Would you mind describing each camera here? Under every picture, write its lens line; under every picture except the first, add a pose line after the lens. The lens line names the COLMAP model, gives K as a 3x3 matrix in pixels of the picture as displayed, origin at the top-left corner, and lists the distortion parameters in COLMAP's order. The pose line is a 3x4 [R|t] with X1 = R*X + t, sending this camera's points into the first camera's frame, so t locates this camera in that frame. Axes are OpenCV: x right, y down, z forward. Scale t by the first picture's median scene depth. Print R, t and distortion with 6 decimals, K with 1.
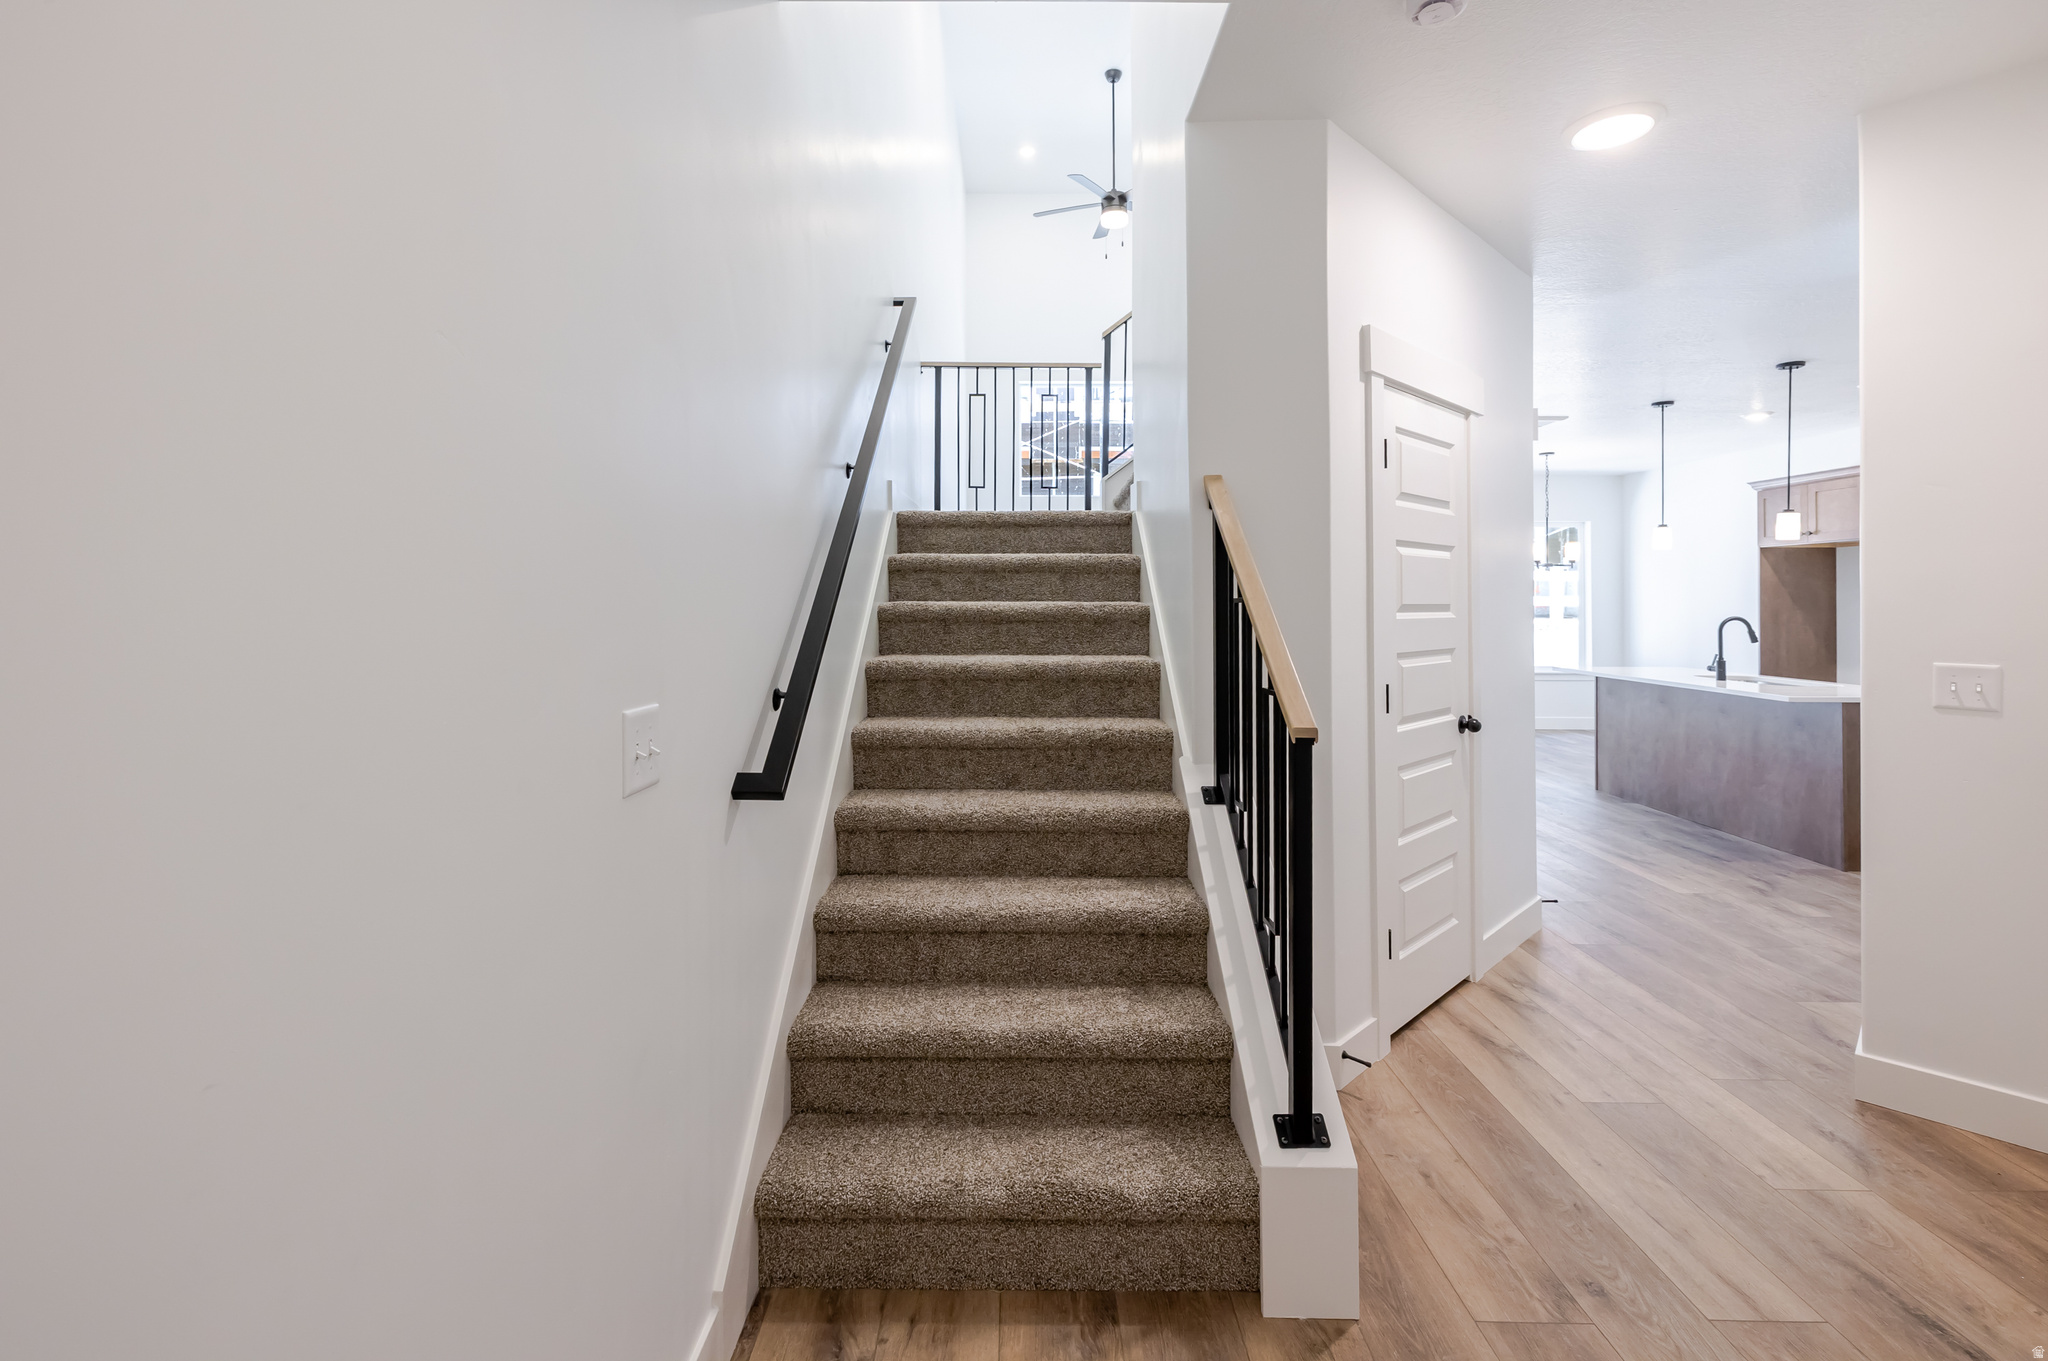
lens RADIAL K [[886.7, 0, 1020.2], [0, 886.7, 600.1], [0, 0, 1]] dist [0.000738, 0.000086]
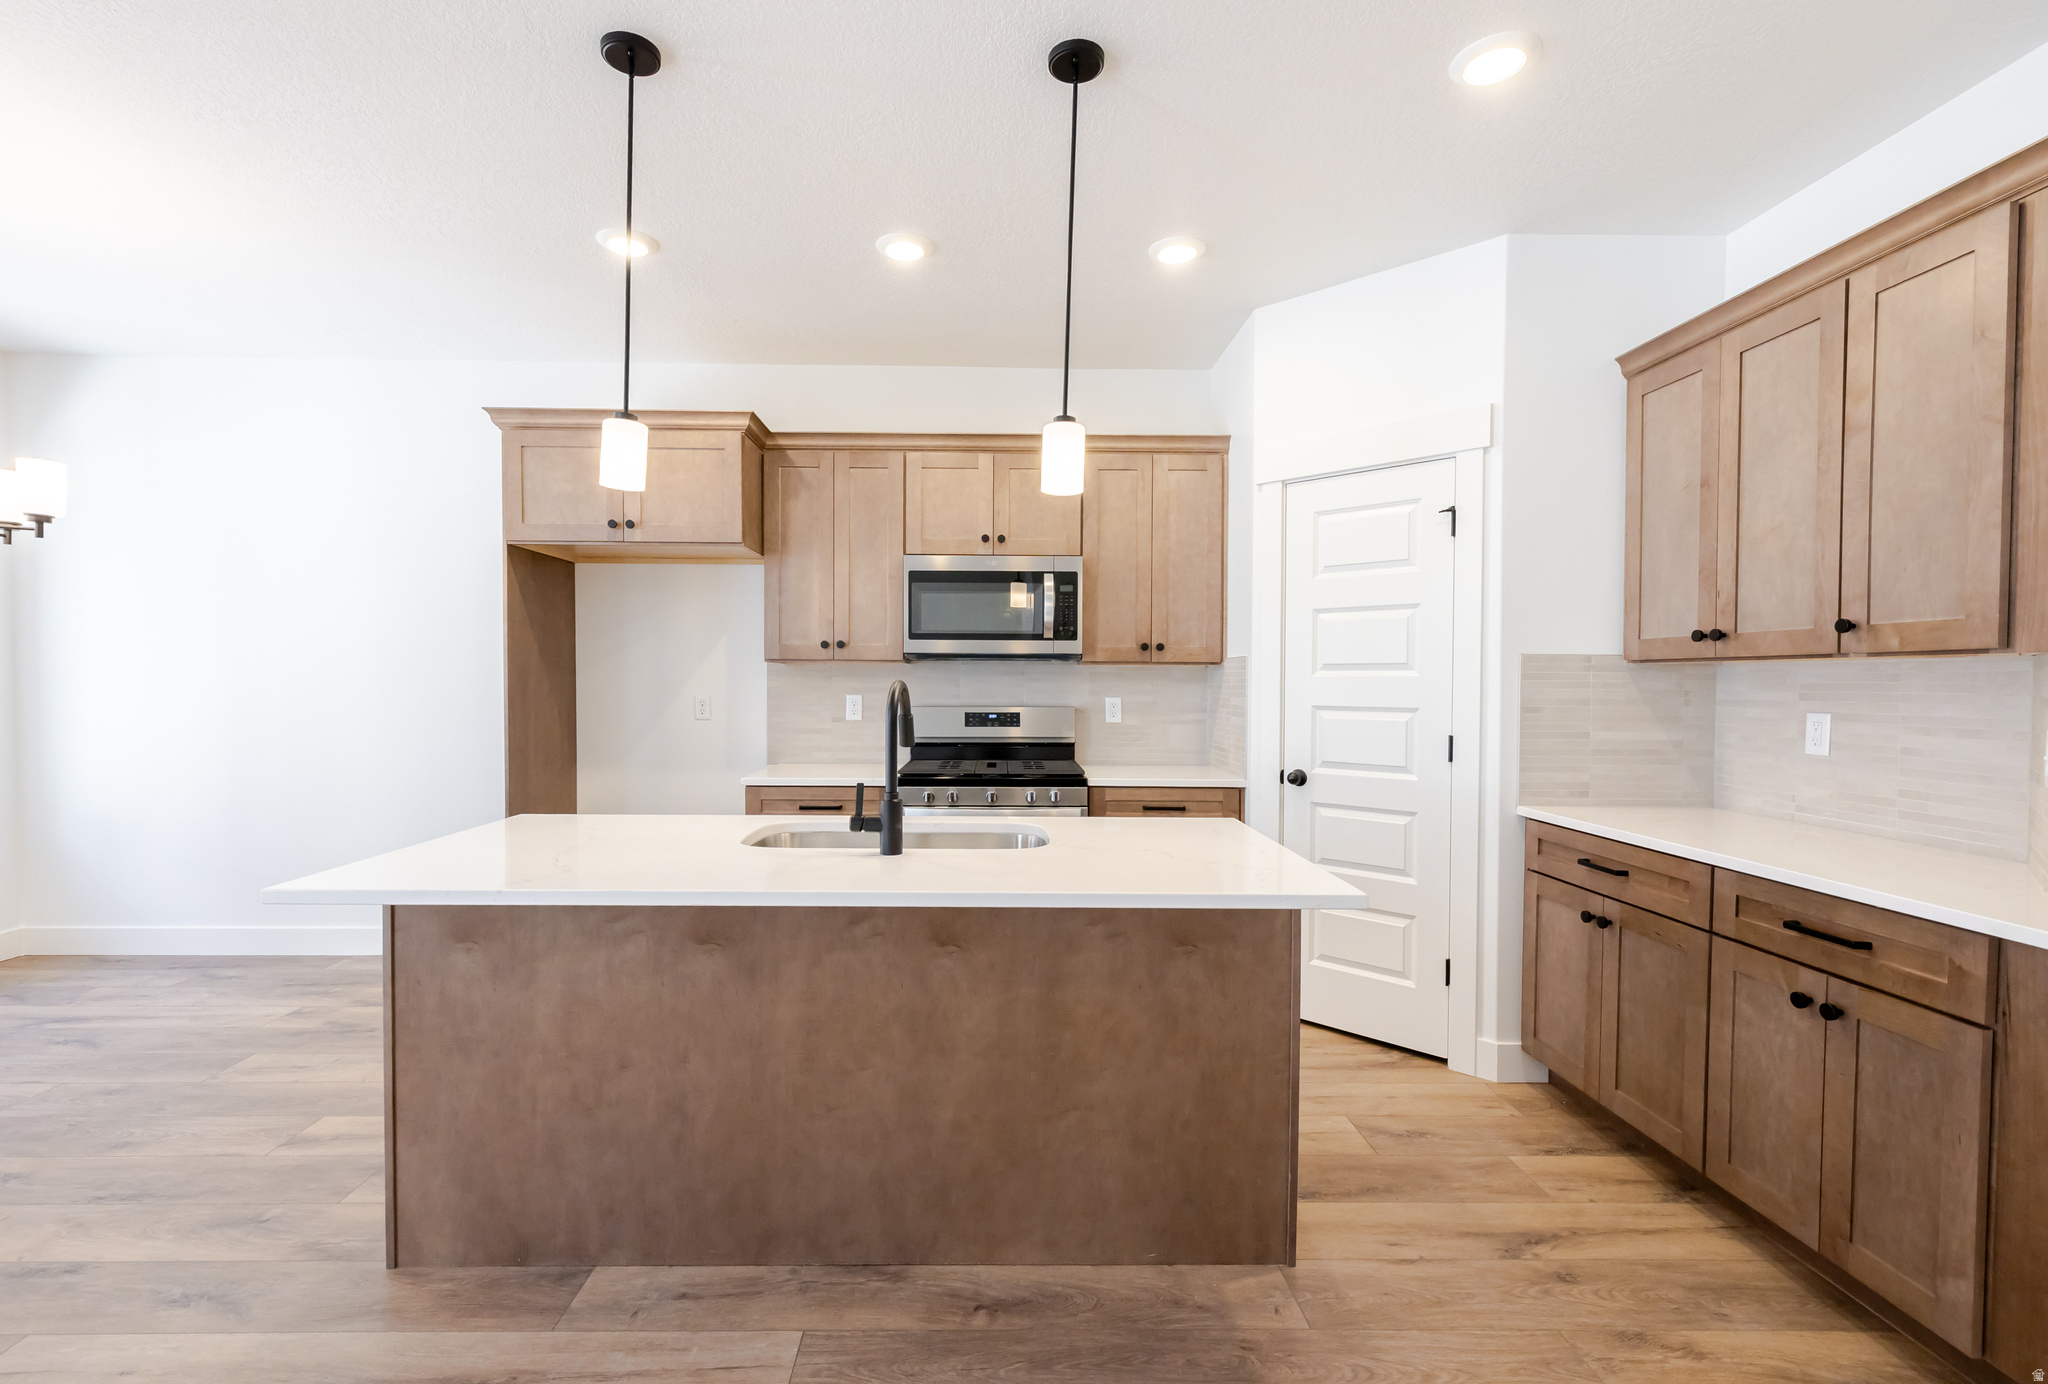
lens RADIAL K [[929.1, 0, 1004.2], [0, 929.1, 699.7], [0, 0, 1]] dist [0.003377, 0.000594]
pose [[-0.032057, -0.022680, 0.999229, 0.332438], [-0.013424, 0.999662, 0.022259, 0.012454], [-0.999396, -0.012700, -0.032350, 0.806449]]
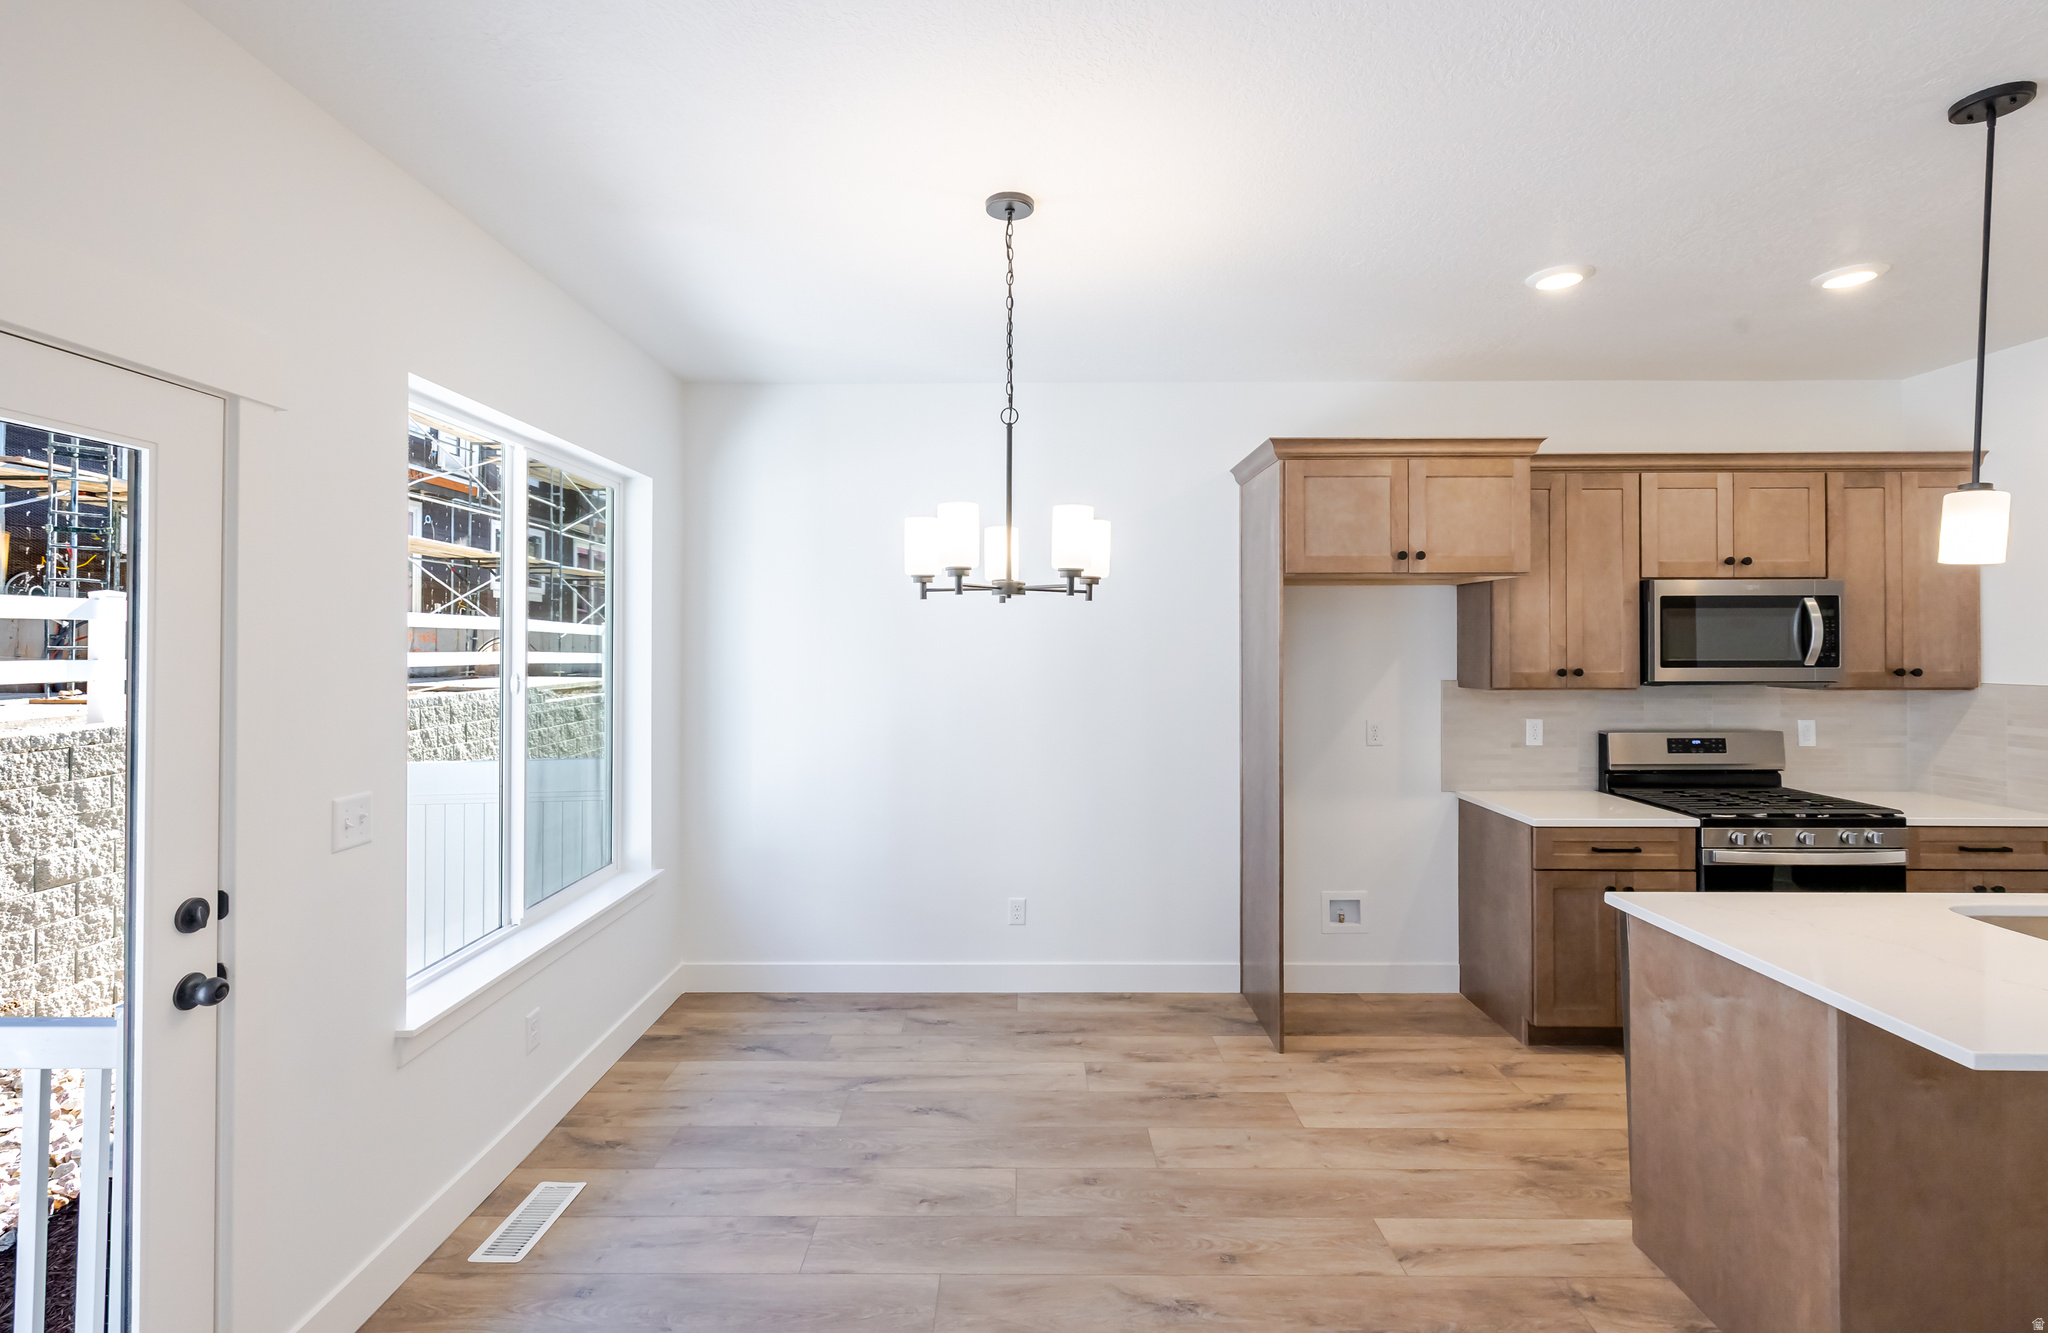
lens RADIAL K [[910.2, 0, 1022.2], [0, 910.2, 631.9], [0, 0, 1]] dist [0.002629, 0.000400]
pose [[-0.012586, 0.009234, 0.999878, 0.376956], [-0.005300, 0.999943, -0.009302, -0.027153], [-0.999907, -0.005416, -0.012537, 1.253809]]
